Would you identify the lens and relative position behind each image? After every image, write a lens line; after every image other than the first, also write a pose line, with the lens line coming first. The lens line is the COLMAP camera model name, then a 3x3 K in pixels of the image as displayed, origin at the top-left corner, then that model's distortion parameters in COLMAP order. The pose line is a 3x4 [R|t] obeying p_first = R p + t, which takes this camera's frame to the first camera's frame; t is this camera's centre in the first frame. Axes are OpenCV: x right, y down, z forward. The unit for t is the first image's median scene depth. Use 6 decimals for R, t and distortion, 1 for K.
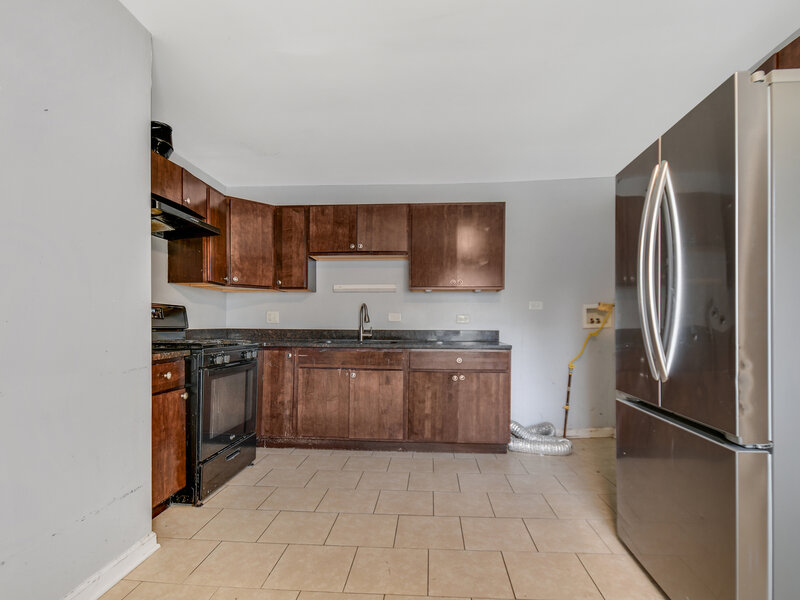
lens RADIAL K [[408.2, 0, 403.7], [0, 408.2, 310.7], [0, 0, 1]] dist [-0.034022, -0.000334]
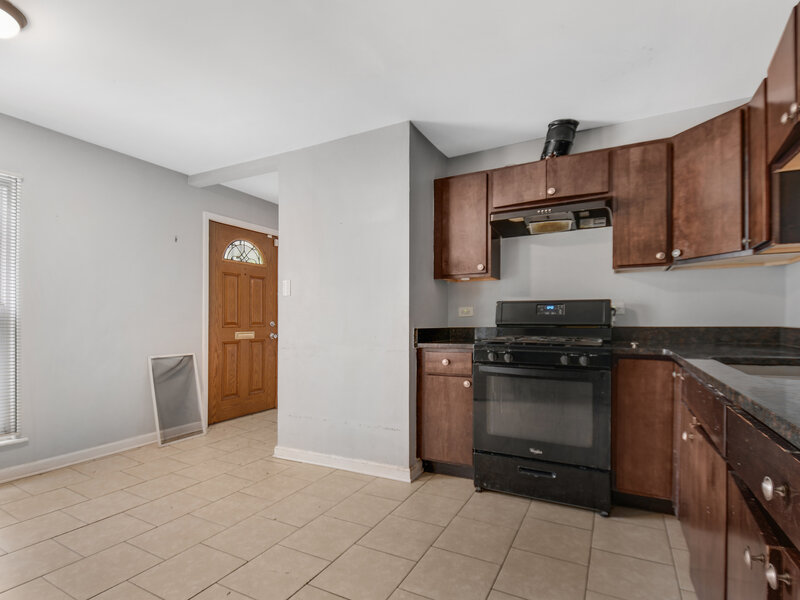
lens RADIAL K [[408.2, 0, 403.7], [0, 408.2, 310.7], [0, 0, 1]] dist [-0.034022, -0.000334]
pose [[-0.393139, -0.009481, -0.919430, 0.503228], [0.028454, 0.999342, -0.022472, 0.026476], [0.919039, -0.034996, -0.392611, 1.146713]]
